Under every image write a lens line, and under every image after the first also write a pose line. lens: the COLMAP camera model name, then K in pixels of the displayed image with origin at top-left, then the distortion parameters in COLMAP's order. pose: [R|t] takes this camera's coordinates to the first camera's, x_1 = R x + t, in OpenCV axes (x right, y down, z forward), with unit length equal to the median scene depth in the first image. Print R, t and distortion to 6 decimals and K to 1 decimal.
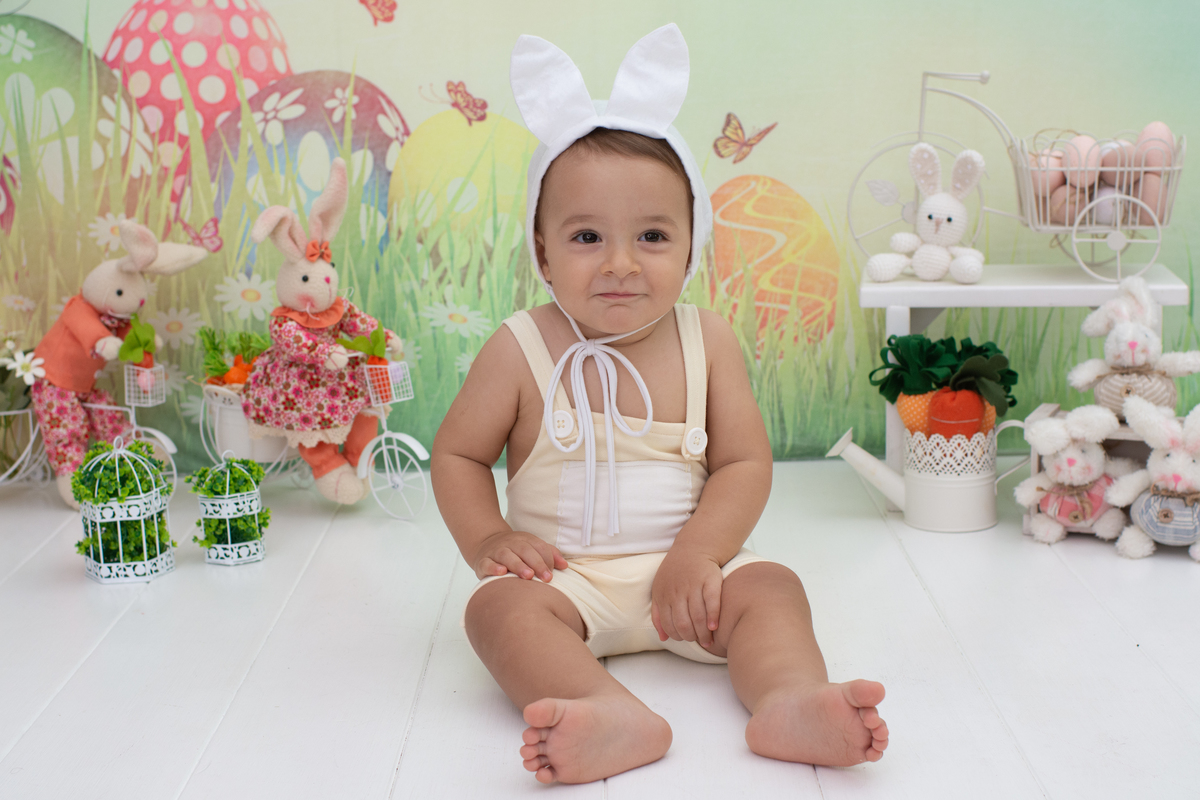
lens RADIAL K [[1822.7, 0, 600.4], [0, 1822.7, 406.4], [0, 0, 1]] dist [-0.110252, 0.082576]
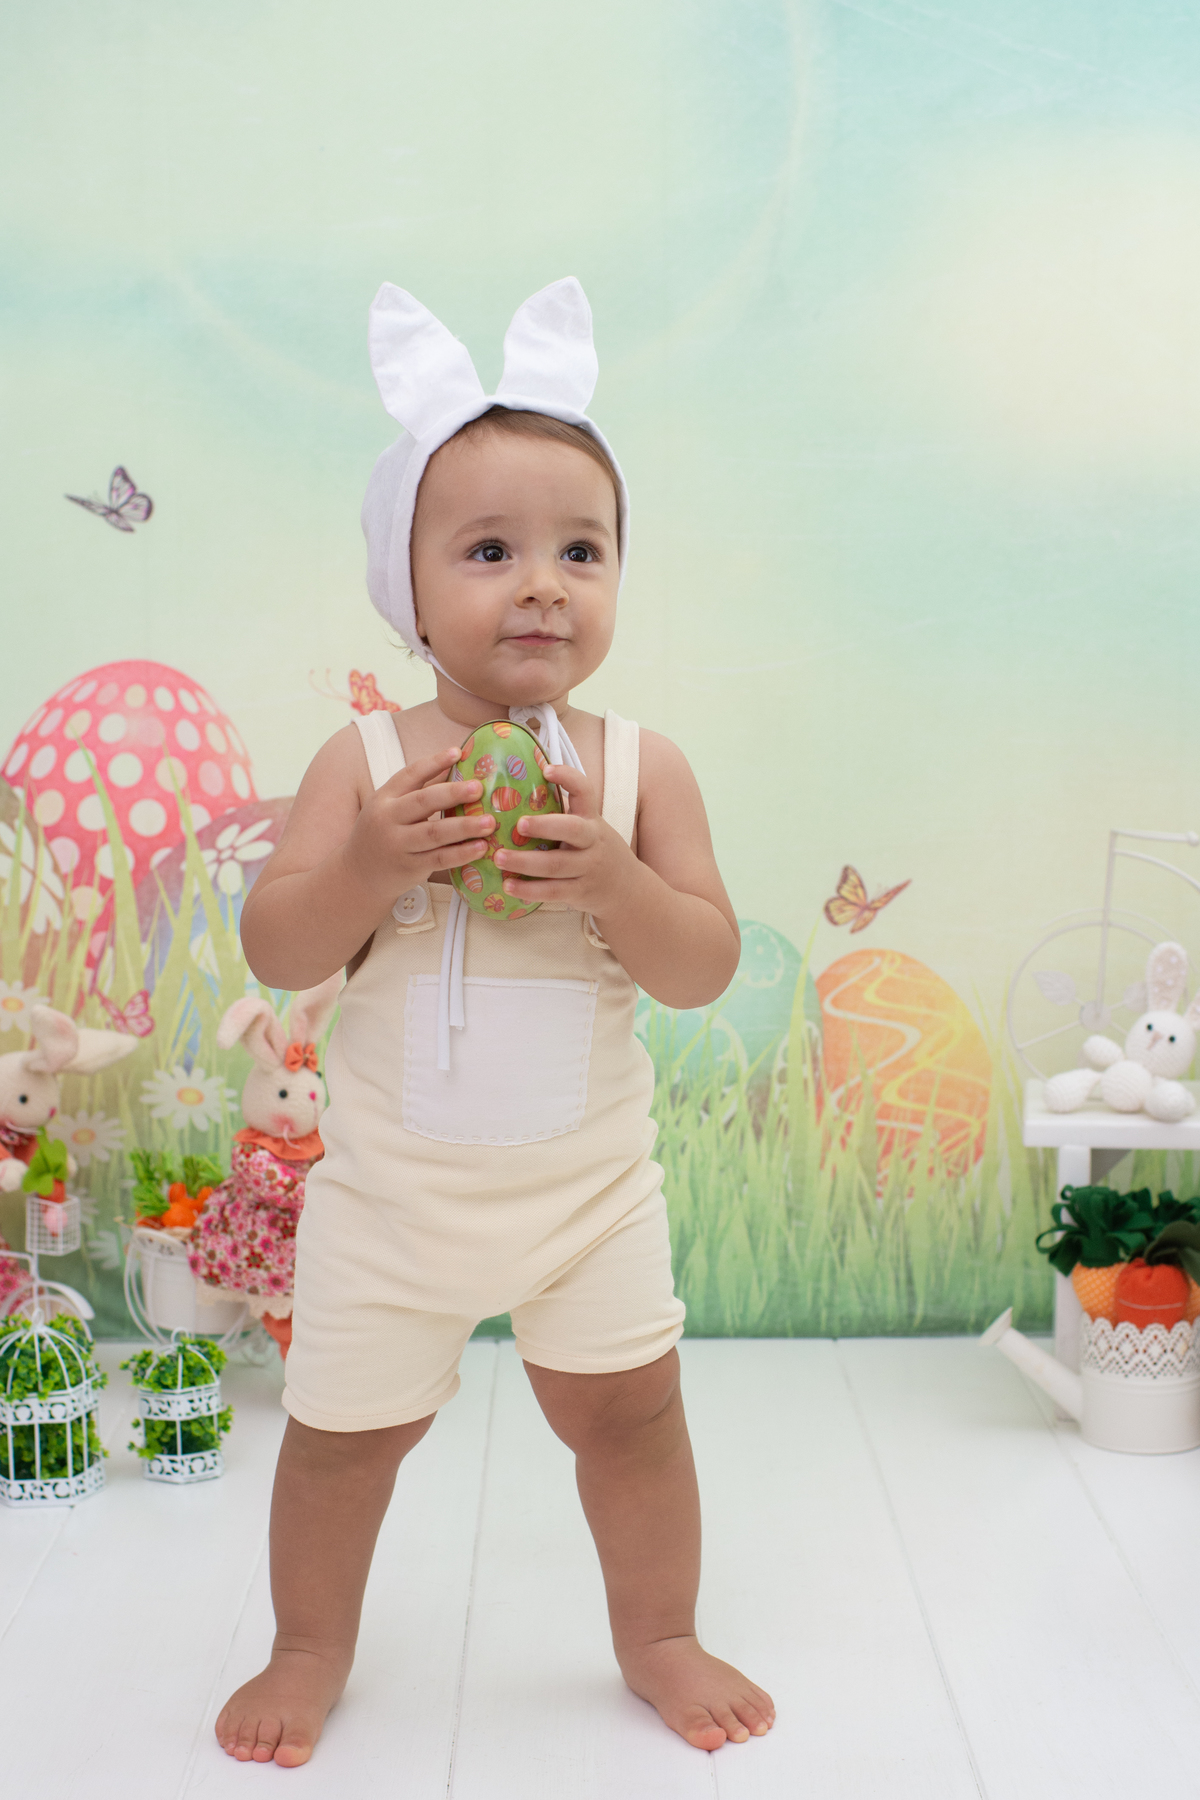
lens RADIAL K [[2859.3, 0, 589.6], [0, 2859.3, 880.5], [0, 0, 1]] dist [-0.108486, 0.083654]
pose [[0.999722, 0.021754, 0.009045, -0.044750], [-0.020910, 0.996182, -0.084763, -0.055322], [-0.010854, 0.084551, 0.996360, -0.160520]]
